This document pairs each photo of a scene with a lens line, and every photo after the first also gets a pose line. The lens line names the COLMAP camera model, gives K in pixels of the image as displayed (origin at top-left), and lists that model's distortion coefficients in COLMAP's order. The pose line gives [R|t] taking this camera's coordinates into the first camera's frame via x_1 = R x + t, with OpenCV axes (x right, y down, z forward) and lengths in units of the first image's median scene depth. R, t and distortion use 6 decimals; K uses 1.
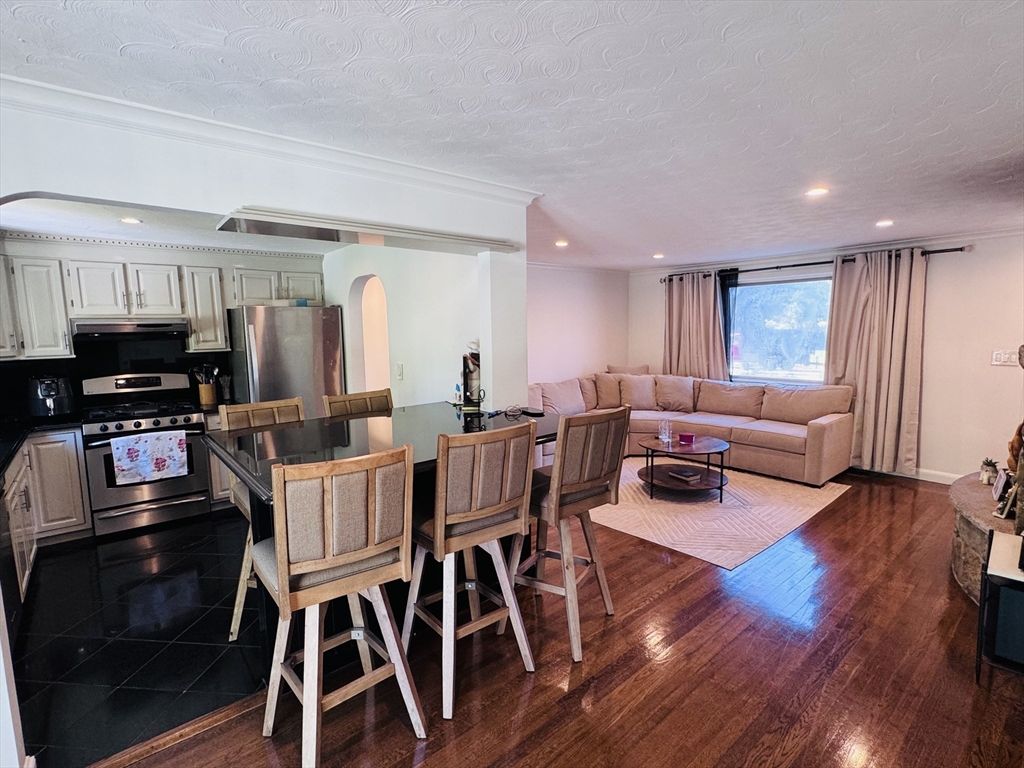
lens RADIAL K [[491.6, 0, 511.6], [0, 491.6, 386.7], [0, 0, 1]] dist [-0.002792, -0.000829]
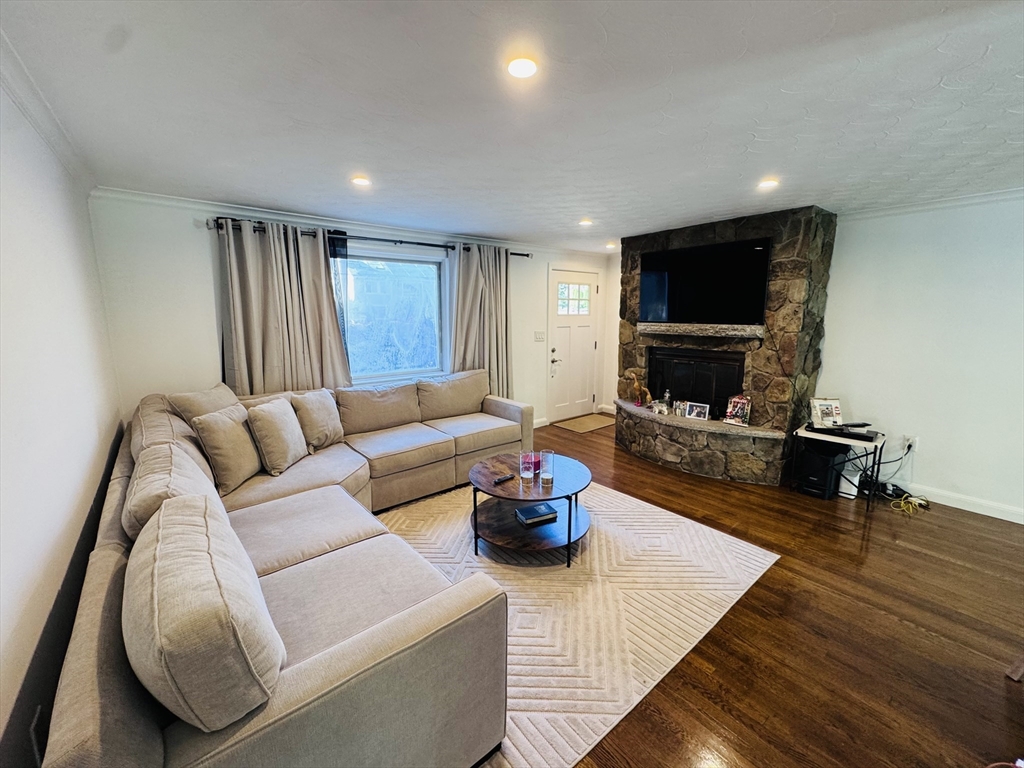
lens RADIAL K [[414.2, 0, 508.7], [0, 414.2, 380.1], [0, 0, 1]] dist [0.005886, -0.000115]
pose [[0.029430, -0.147822, 0.988576, -0.209175], [0.120239, 0.982346, 0.143311, -0.098568], [-0.992309, 0.114648, 0.046684, 0.883854]]
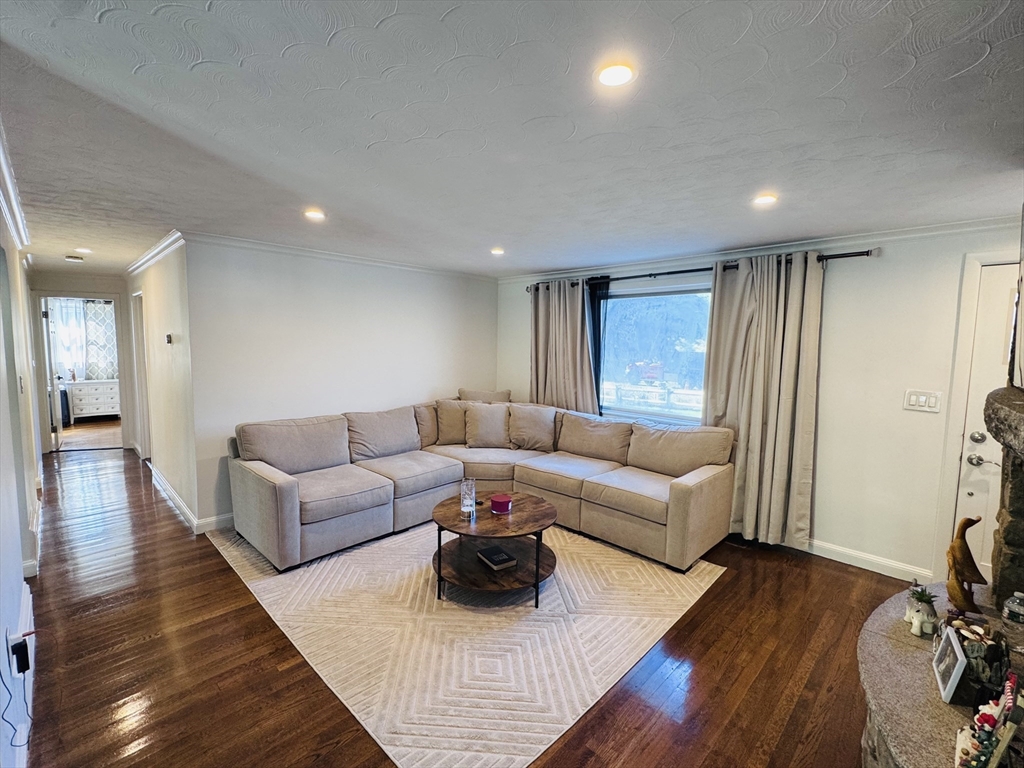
lens RADIAL K [[452.7, 0, 510.7], [0, 452.7, 385.0], [0, 0, 1]] dist [-0.001679, 0.000000]
pose [[0.994970, 0.026436, 0.096619, 0.270129], [-0.023947, 0.999353, -0.026831, -0.042342], [-0.097266, 0.024383, 0.994960, 0.317933]]
